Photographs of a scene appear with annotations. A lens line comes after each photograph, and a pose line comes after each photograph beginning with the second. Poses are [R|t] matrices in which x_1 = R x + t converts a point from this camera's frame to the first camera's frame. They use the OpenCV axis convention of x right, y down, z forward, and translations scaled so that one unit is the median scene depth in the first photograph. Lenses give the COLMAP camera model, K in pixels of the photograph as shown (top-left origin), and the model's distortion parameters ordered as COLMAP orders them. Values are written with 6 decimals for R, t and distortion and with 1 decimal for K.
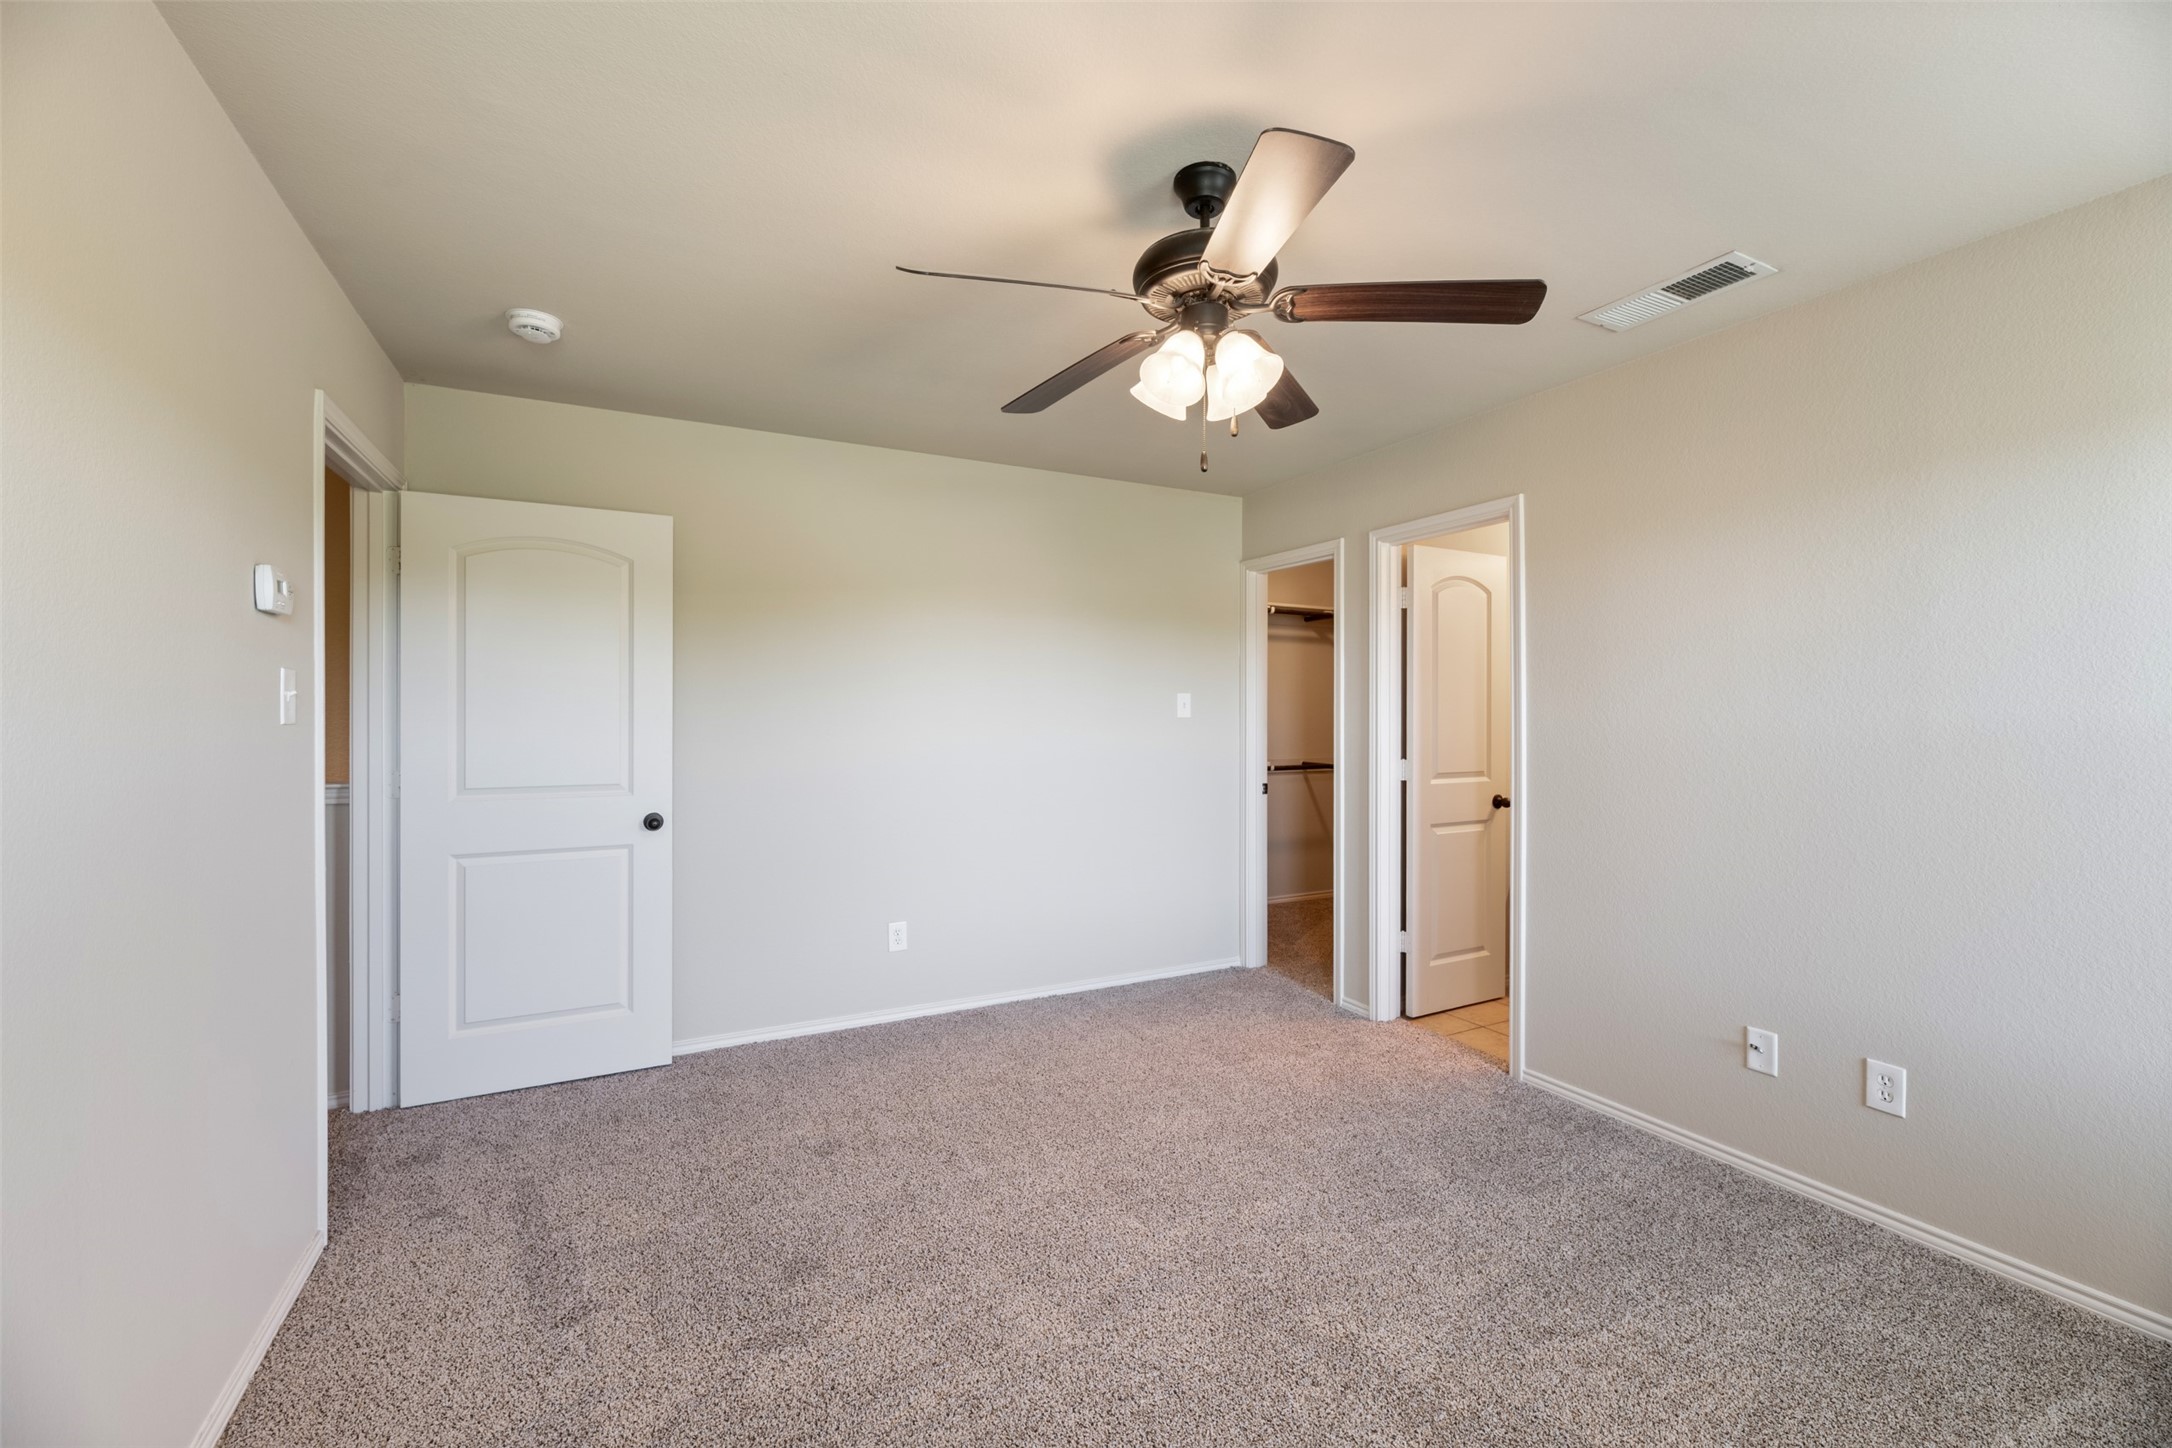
lens RADIAL K [[882.0, 0, 1083.2], [0, 882.0, 712.1], [0, 0, 1]] dist [-0.005719, -0.000369]
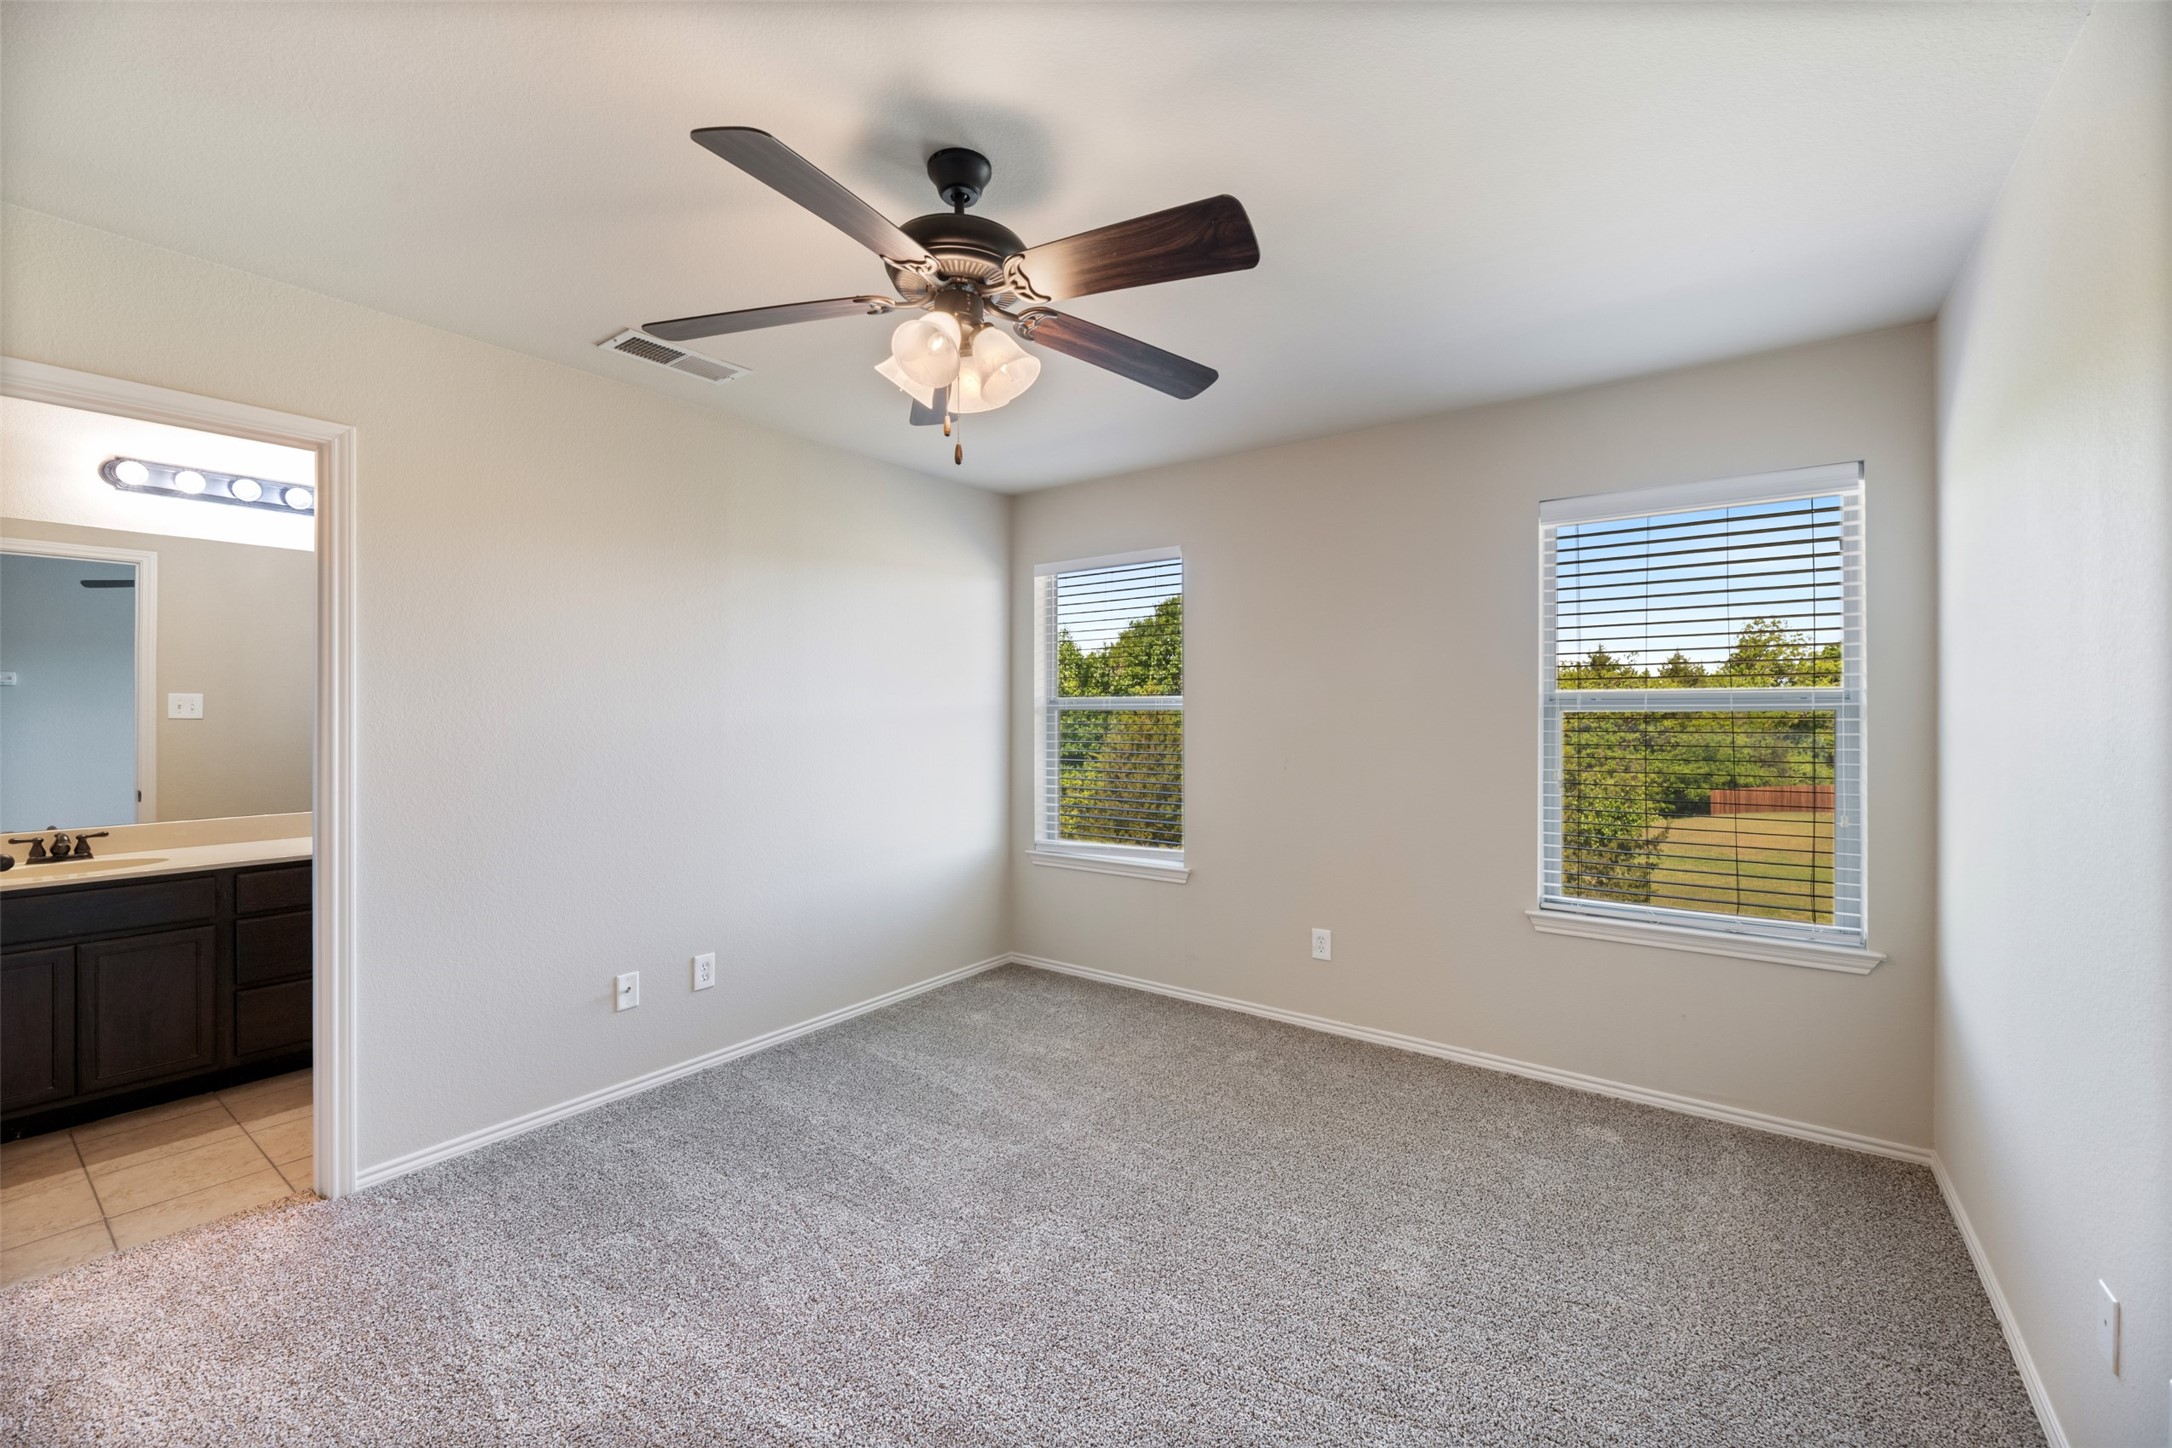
lens RADIAL K [[882.0, 0, 1083.2], [0, 882.0, 712.1], [0, 0, 1]] dist [-0.005719, -0.000369]
pose [[-0.447359, -0.003347, 0.894348, -0.591925], [-0.003583, 0.999992, 0.001950, -0.003249], [-0.894347, -0.002332, -0.447368, 0.980736]]
